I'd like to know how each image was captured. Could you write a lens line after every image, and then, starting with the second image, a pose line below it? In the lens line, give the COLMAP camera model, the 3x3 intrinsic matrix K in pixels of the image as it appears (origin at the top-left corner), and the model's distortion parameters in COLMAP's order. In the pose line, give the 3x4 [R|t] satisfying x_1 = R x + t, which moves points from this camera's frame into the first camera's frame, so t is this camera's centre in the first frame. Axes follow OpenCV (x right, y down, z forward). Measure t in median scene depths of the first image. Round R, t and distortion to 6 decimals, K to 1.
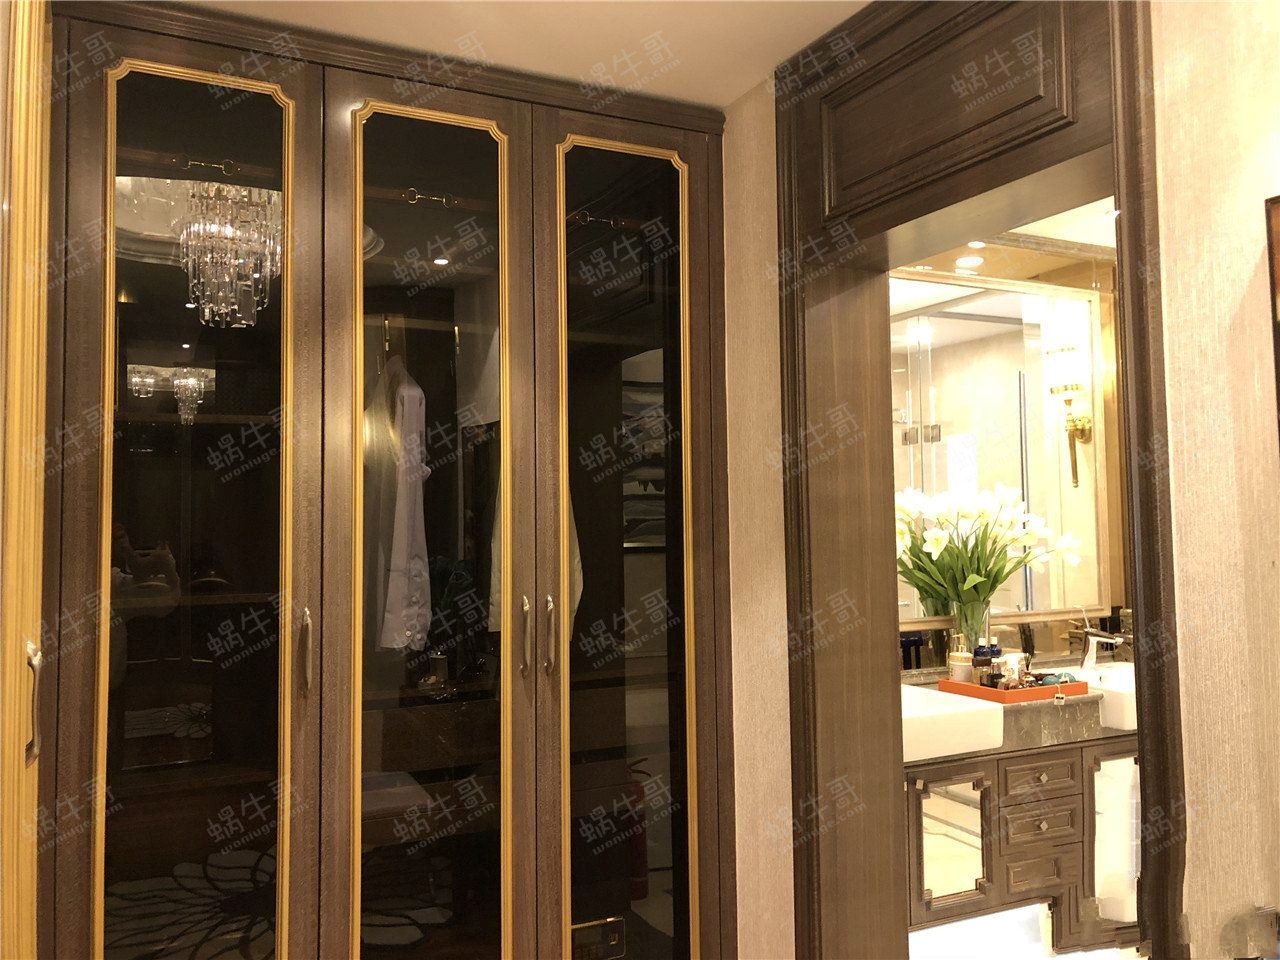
lens RADIAL K [[1054.6, 0, 654.4], [0, 1054.6, 472.3], [0, 0, 1]] dist [0.047923, -0.052442]
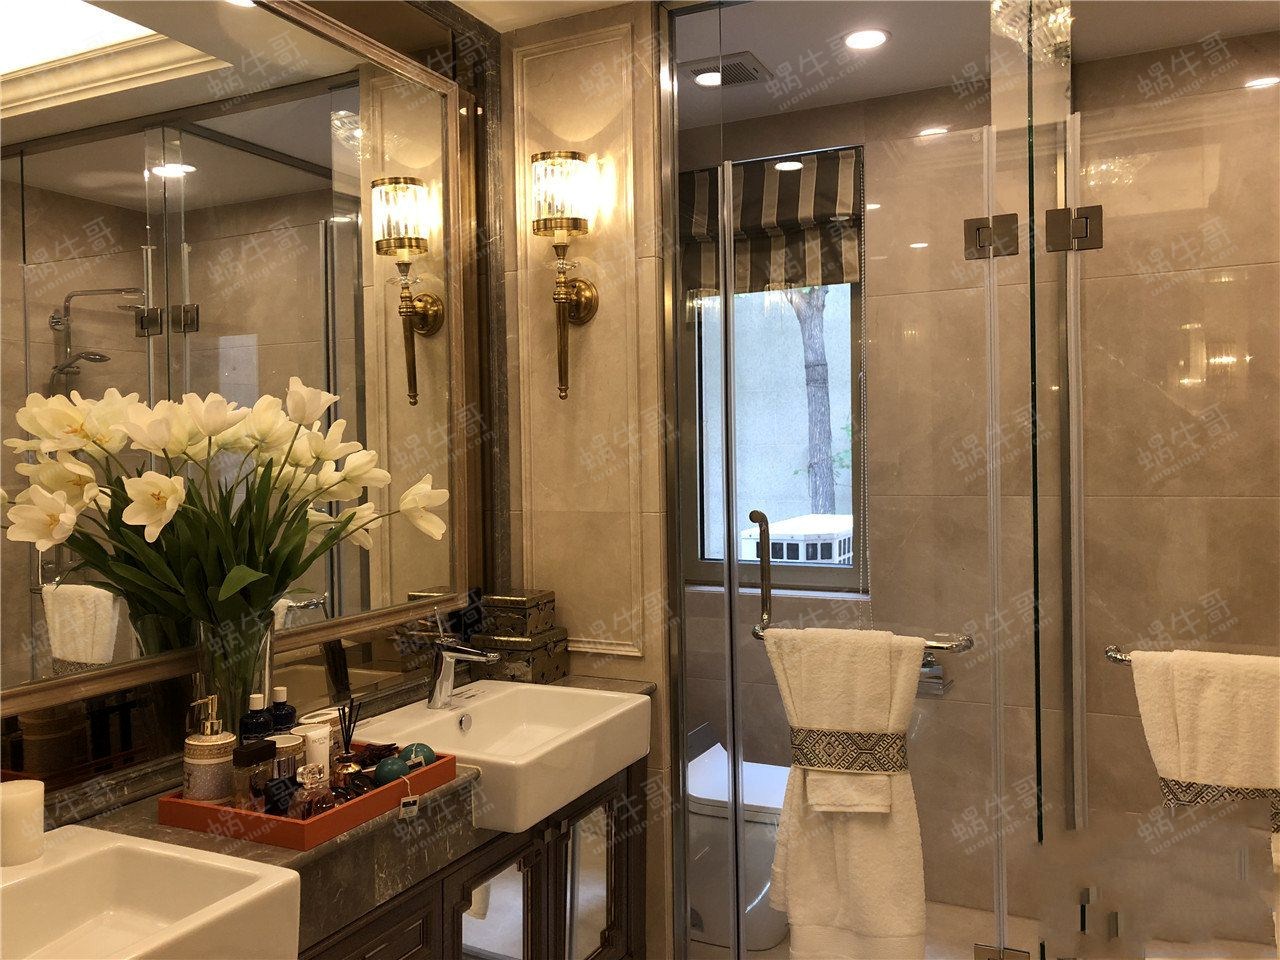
lens RADIAL K [[1054.6, 0, 632.6], [0, 1054.6, 468.4], [0, 0, 1]] dist [0.047923, -0.052442]
pose [[0.810026, -0.008843, 0.586328, 0.133090], [-0.019200, 0.998950, 0.041591, 0.023046], [-0.586080, -0.044948, 0.809005, 0.412839]]
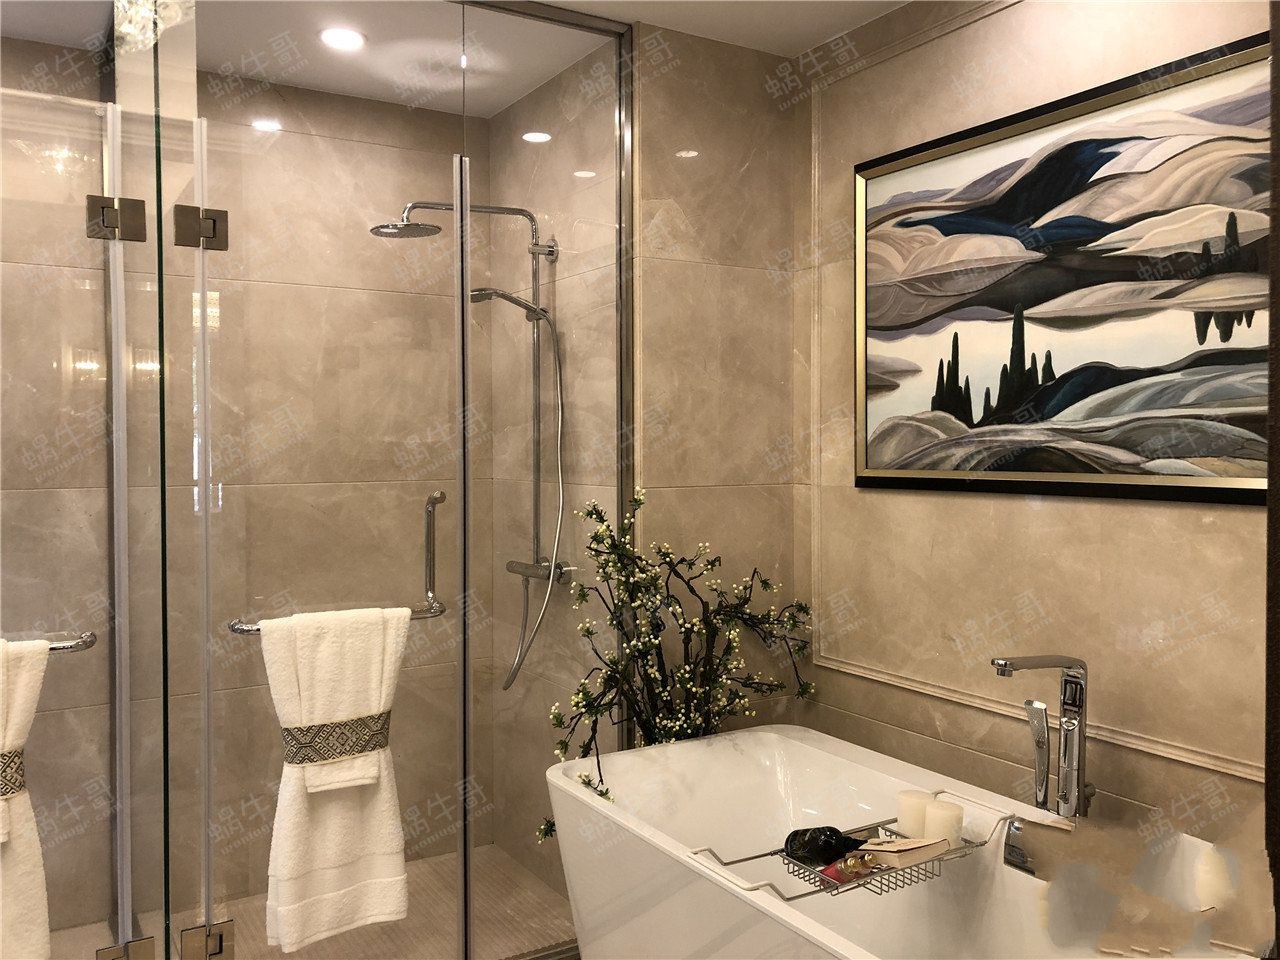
lens RADIAL K [[1054.6, 0, 637.9], [0, 1054.6, 471.4], [0, 0, 1]] dist [0.047923, -0.052442]
pose [[-0.064225, -0.011955, 0.997864, 0.058614], [-0.038237, 0.999223, 0.009510, 0.034186], [-0.997203, -0.037544, -0.064632, 0.512315]]
